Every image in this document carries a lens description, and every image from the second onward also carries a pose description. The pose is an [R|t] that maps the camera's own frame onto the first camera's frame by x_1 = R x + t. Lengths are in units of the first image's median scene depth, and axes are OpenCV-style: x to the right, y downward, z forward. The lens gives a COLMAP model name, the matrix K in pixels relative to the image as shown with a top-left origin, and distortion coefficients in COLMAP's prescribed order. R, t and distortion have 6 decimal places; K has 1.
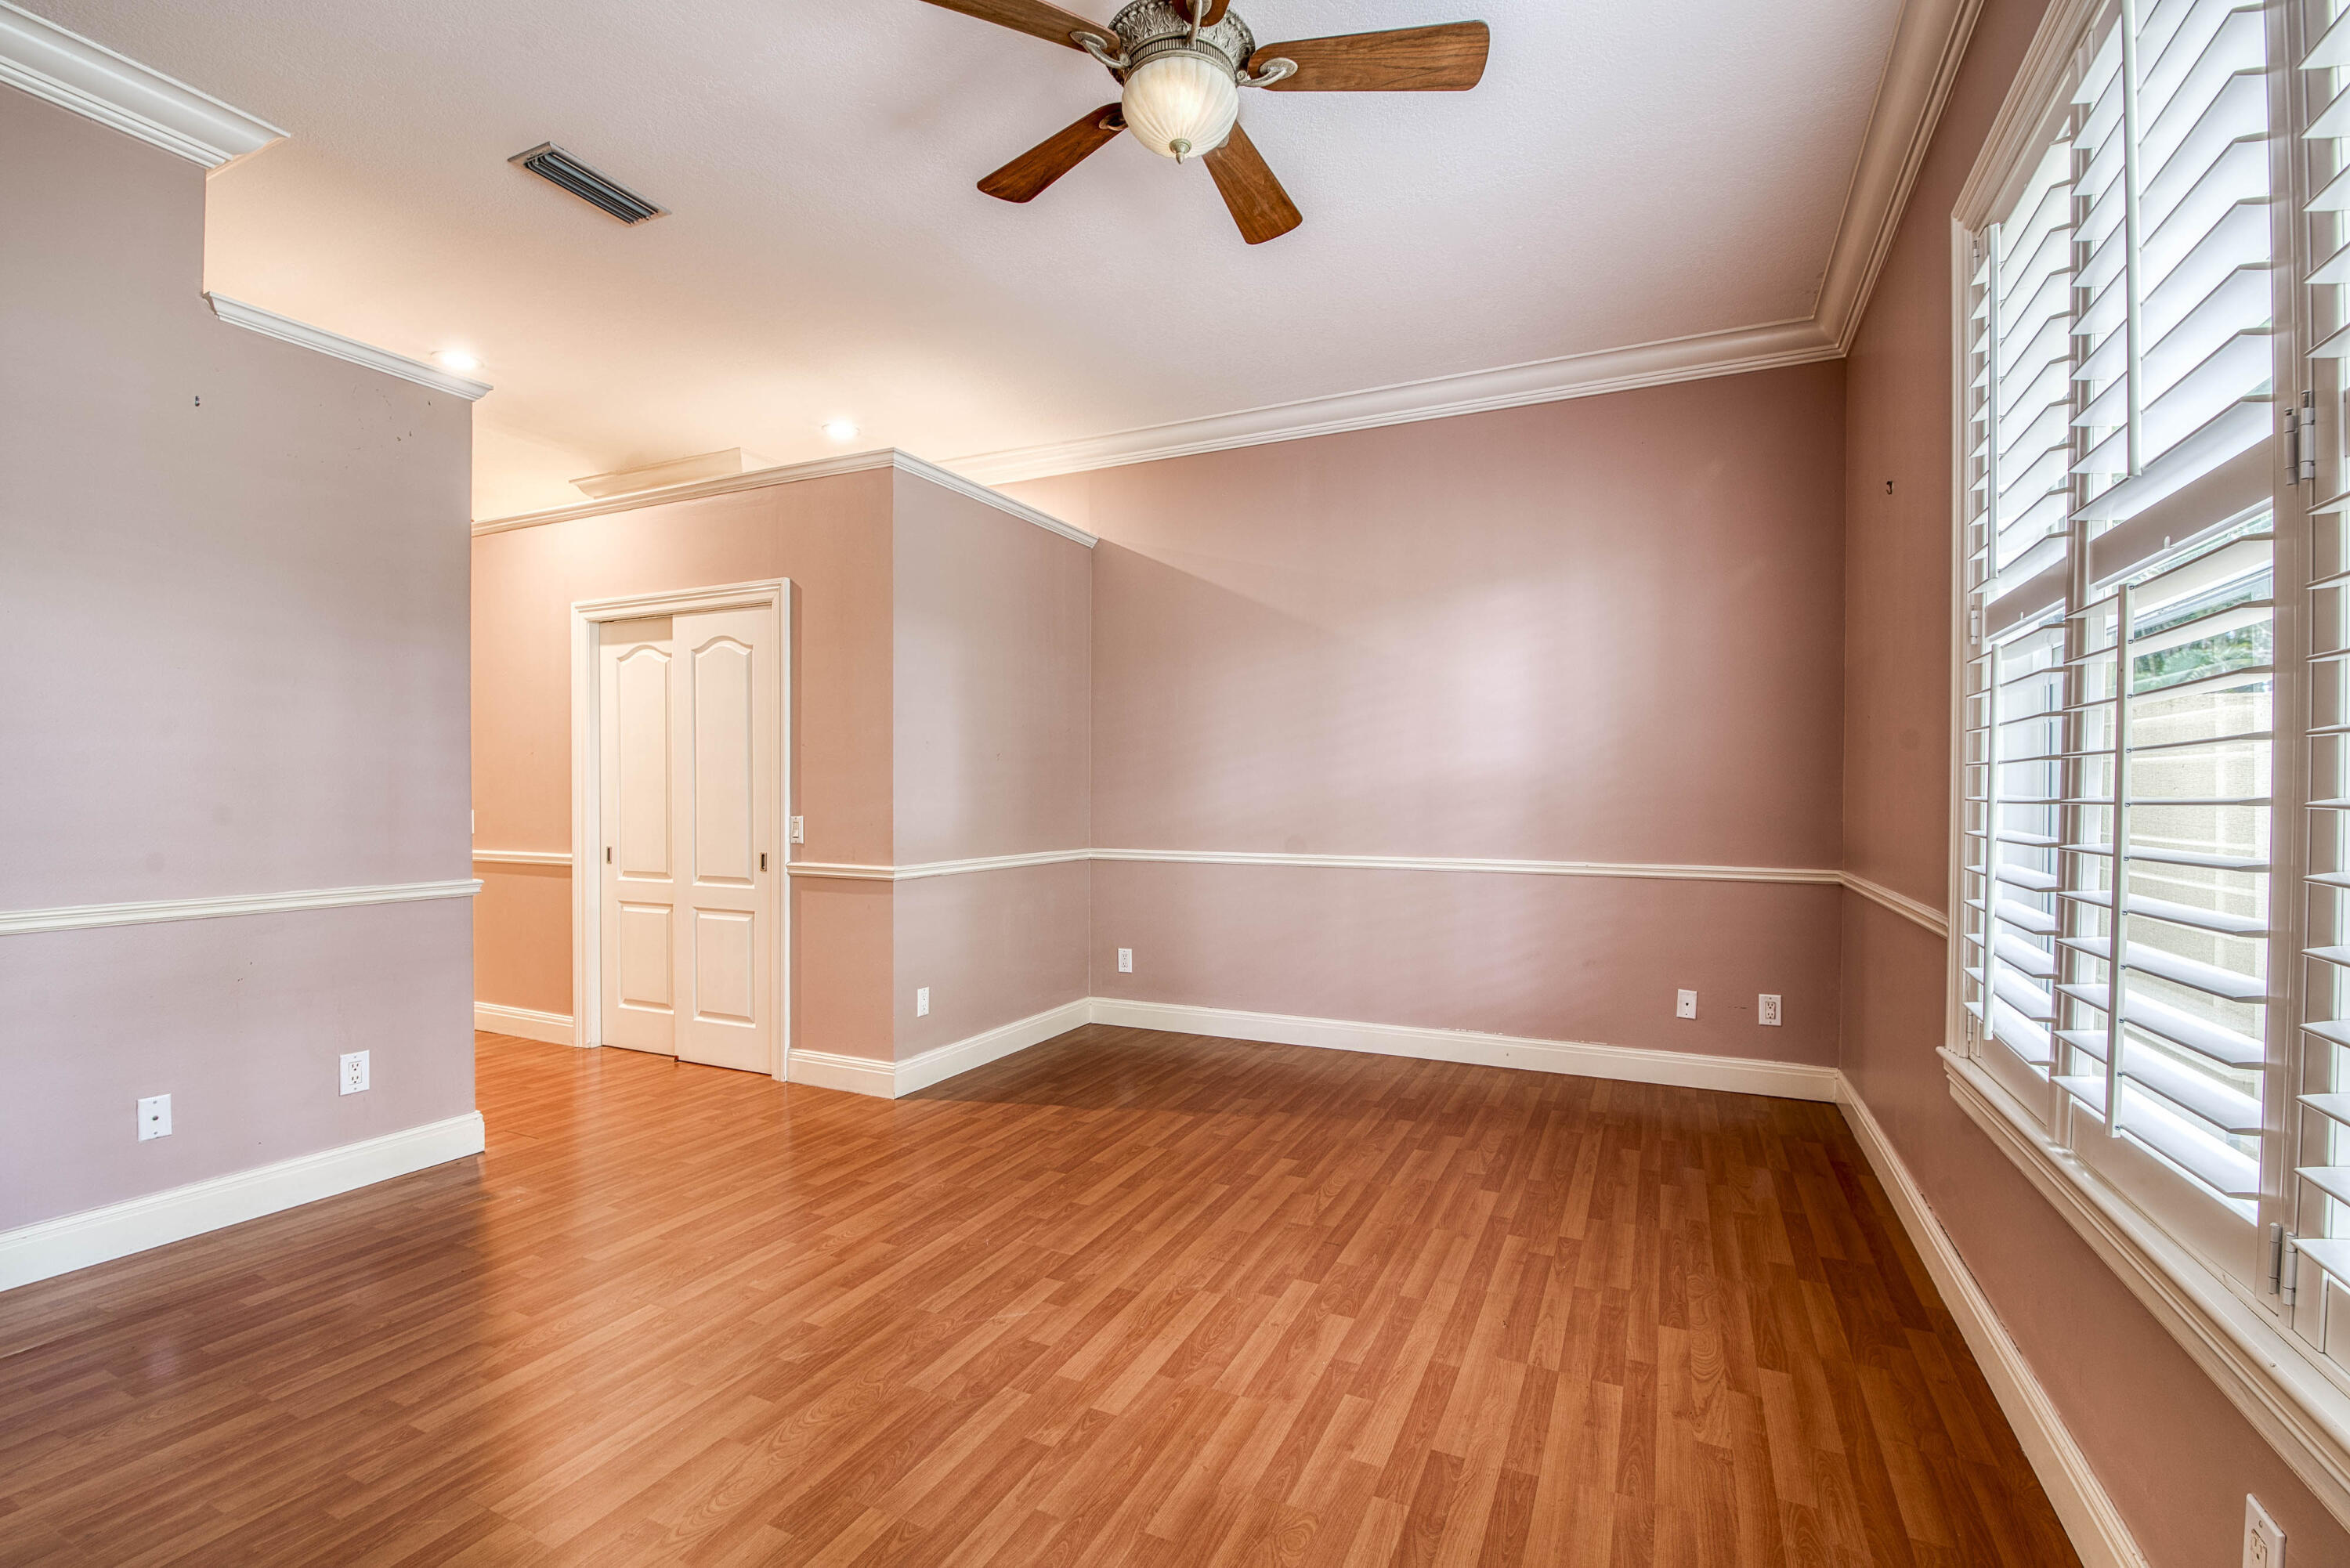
lens RADIAL K [[1011.4, 0, 1201.6], [0, 1011.4, 804.4], [0, 0, 1]] dist [-0.003314, -0.010321]
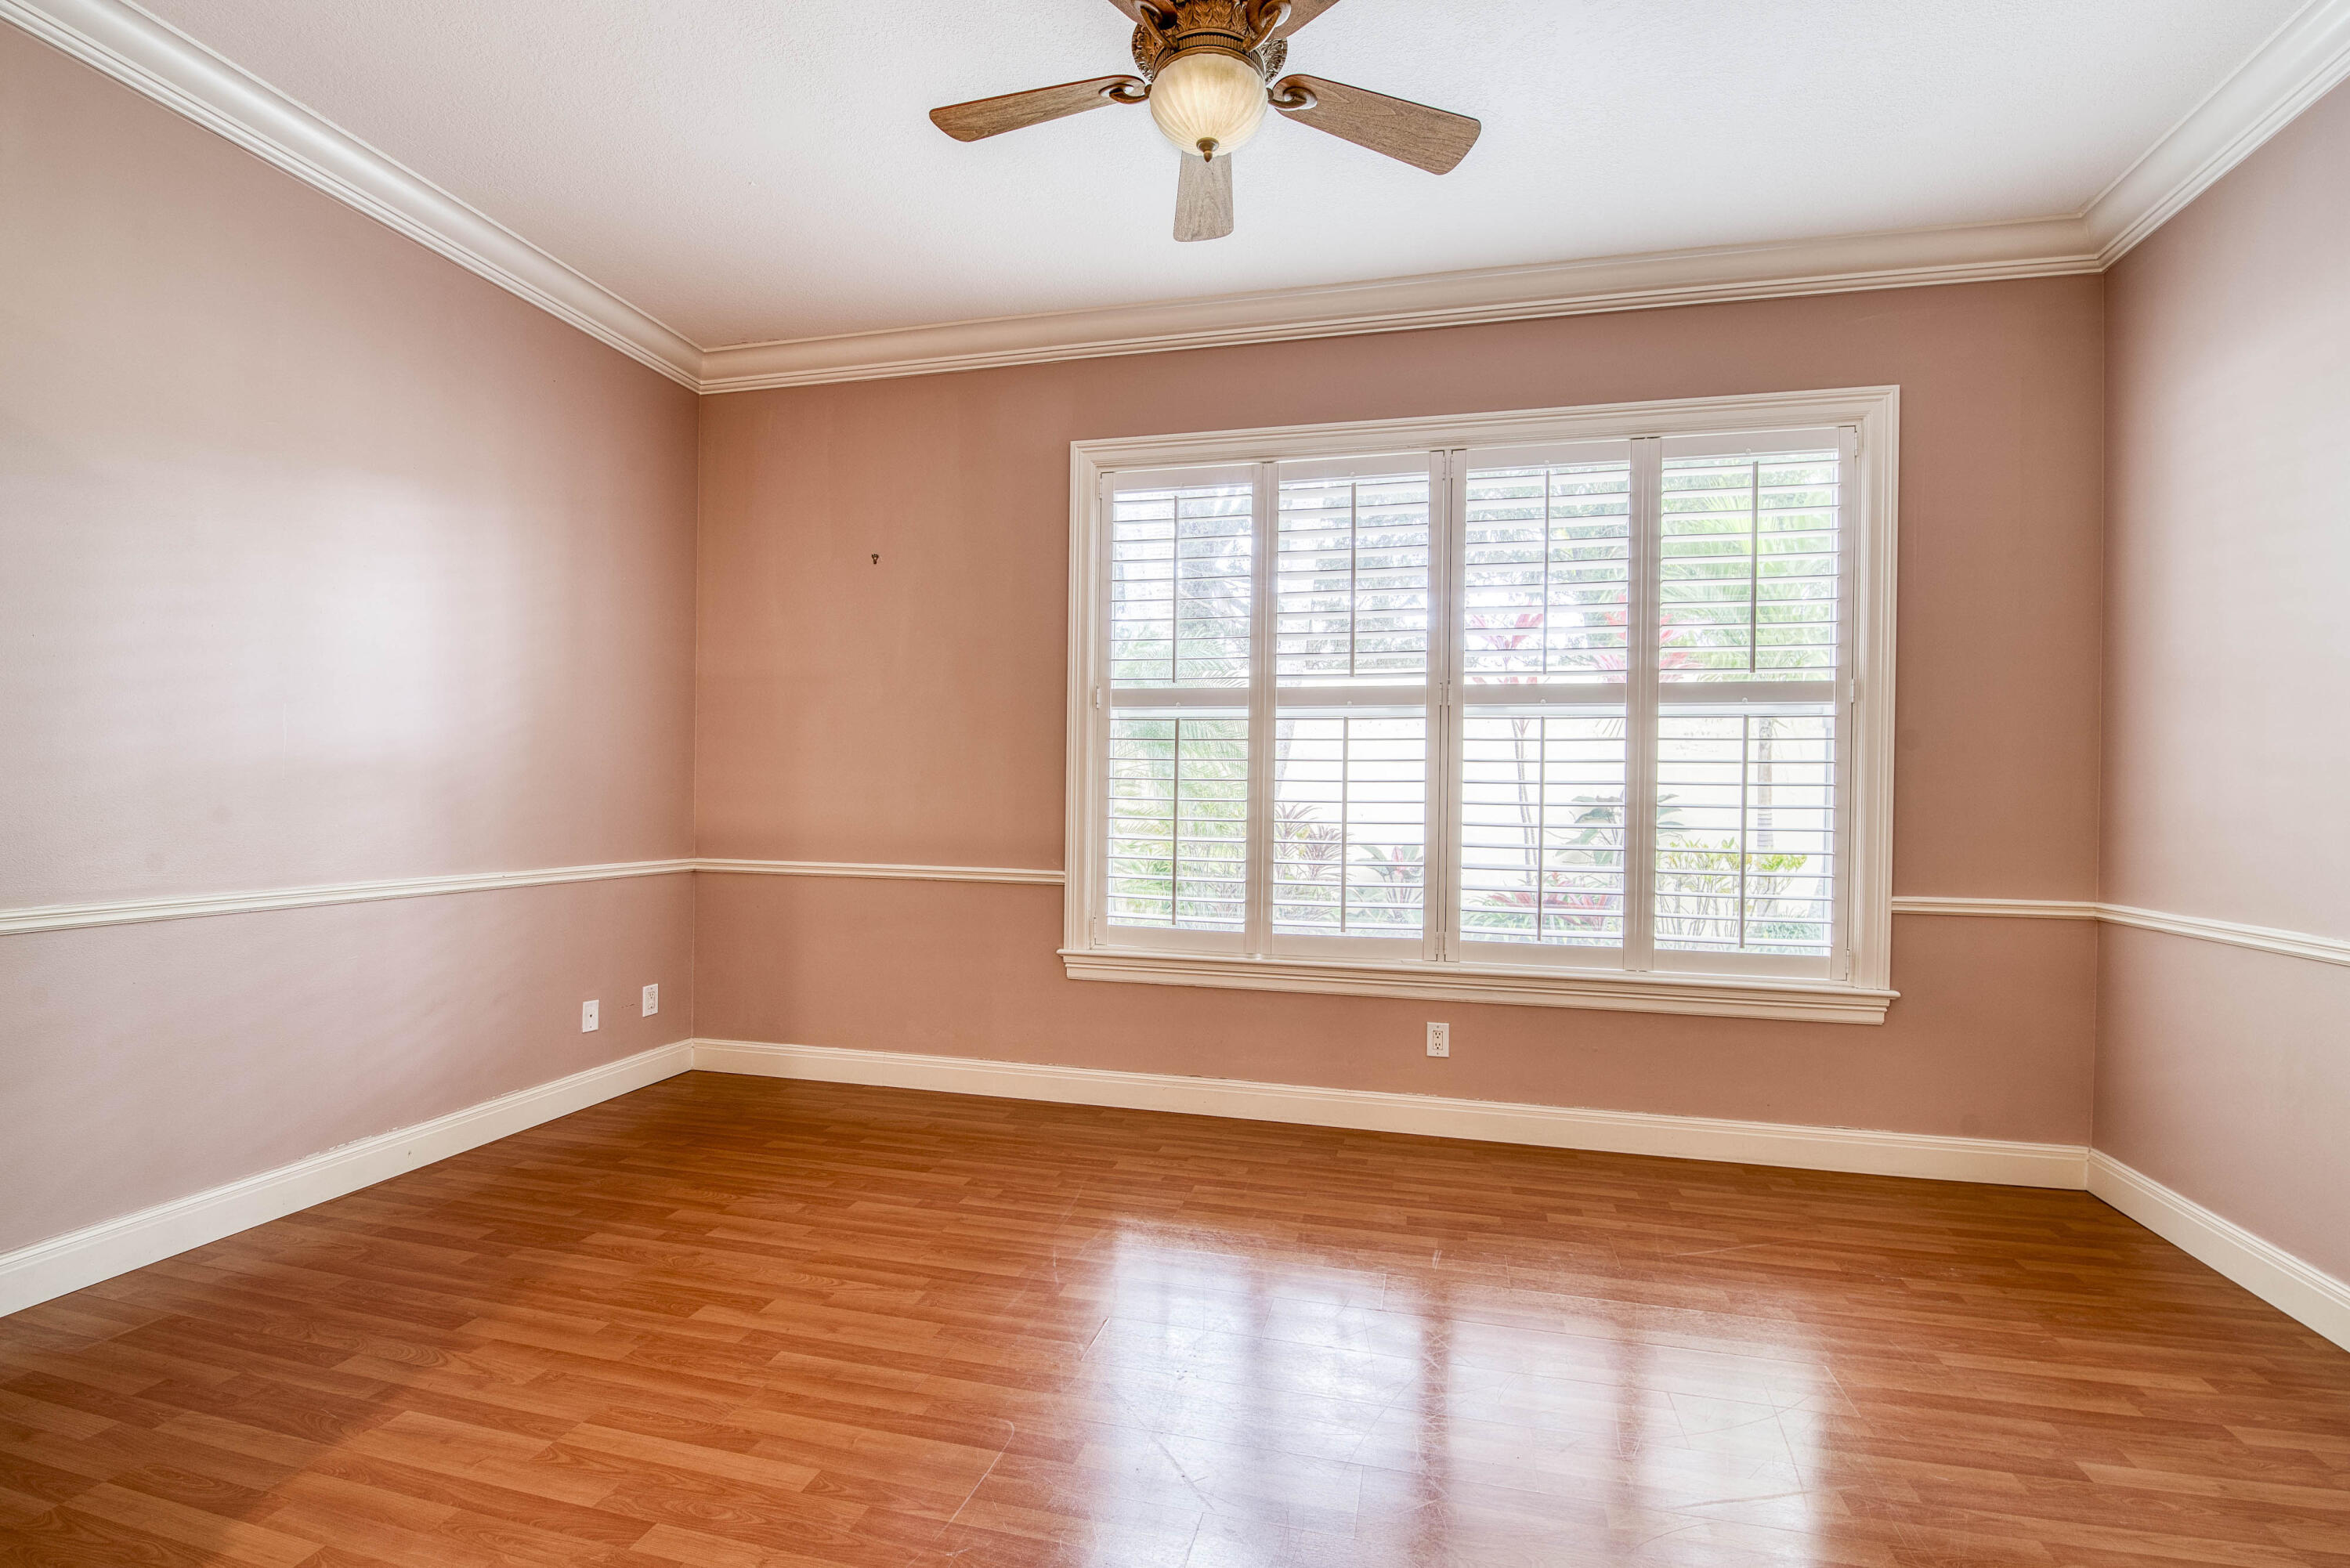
lens RADIAL K [[1011.4, 0, 1201.6], [0, 1011.4, 804.4], [0, 0, 1]] dist [-0.003314, -0.010321]
pose [[-0.200673, -0.011666, 0.979589, -0.709244], [-0.006401, 0.999923, 0.010597, -0.011765], [-0.979637, -0.004144, -0.200732, 0.852900]]
